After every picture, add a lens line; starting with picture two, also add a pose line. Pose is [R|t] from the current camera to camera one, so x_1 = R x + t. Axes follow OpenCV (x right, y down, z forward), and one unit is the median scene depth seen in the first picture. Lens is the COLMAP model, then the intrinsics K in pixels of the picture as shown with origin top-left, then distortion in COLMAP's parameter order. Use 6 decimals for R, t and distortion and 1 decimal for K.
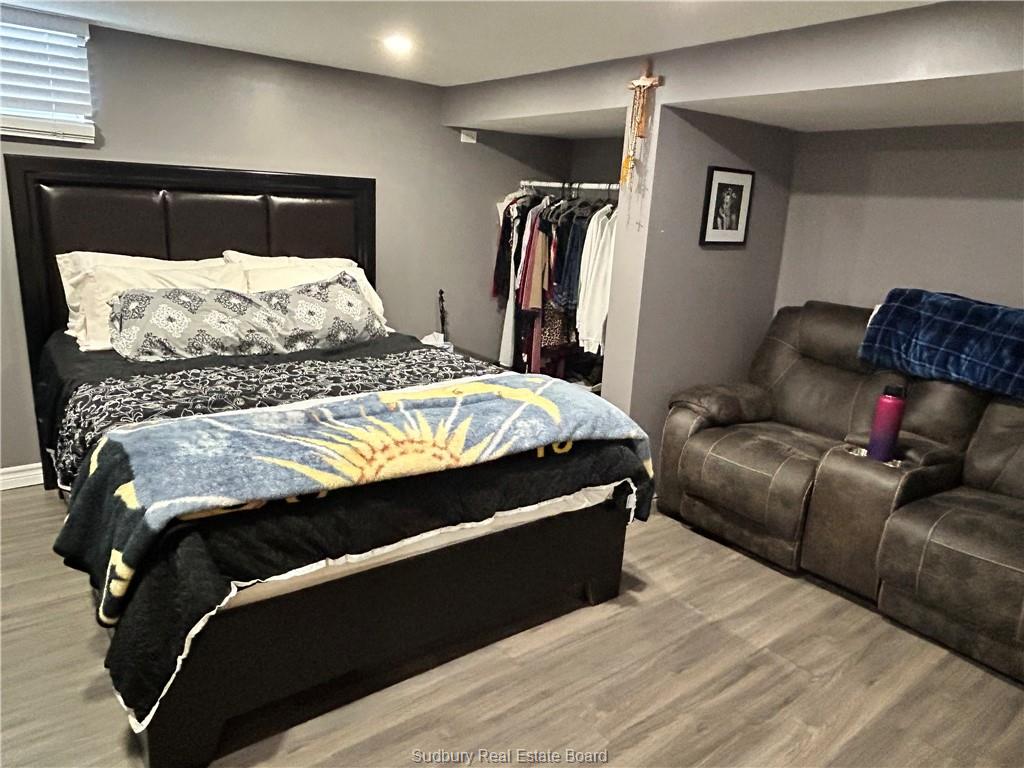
lens RADIAL K [[692.3, 0, 512.0], [0, 692.3, 384.0], [0, 0, 1]] dist [-0.006477, -0.002419]
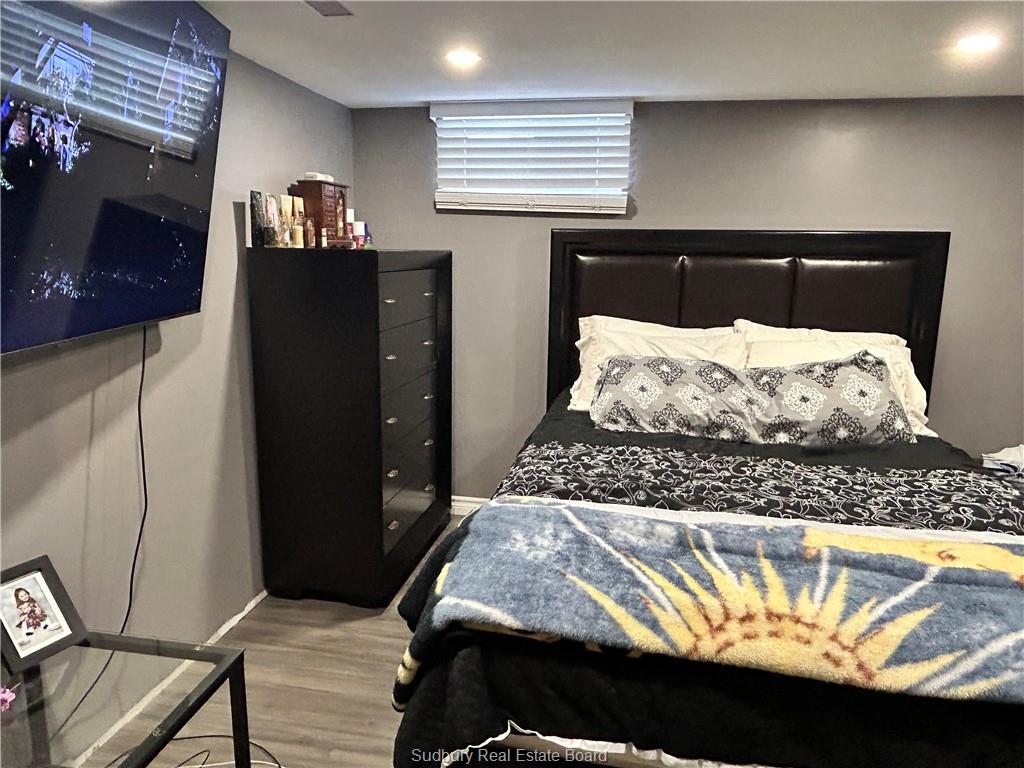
lens RADIAL K [[692.3, 0, 512.0], [0, 692.3, 384.0], [0, 0, 1]] dist [-0.006477, -0.002419]
pose [[0.652691, 0.102713, -0.750629, 0.122660], [-0.172512, 0.984890, -0.015235, -0.067166], [0.737722, 0.139437, 0.660548, 0.294996]]
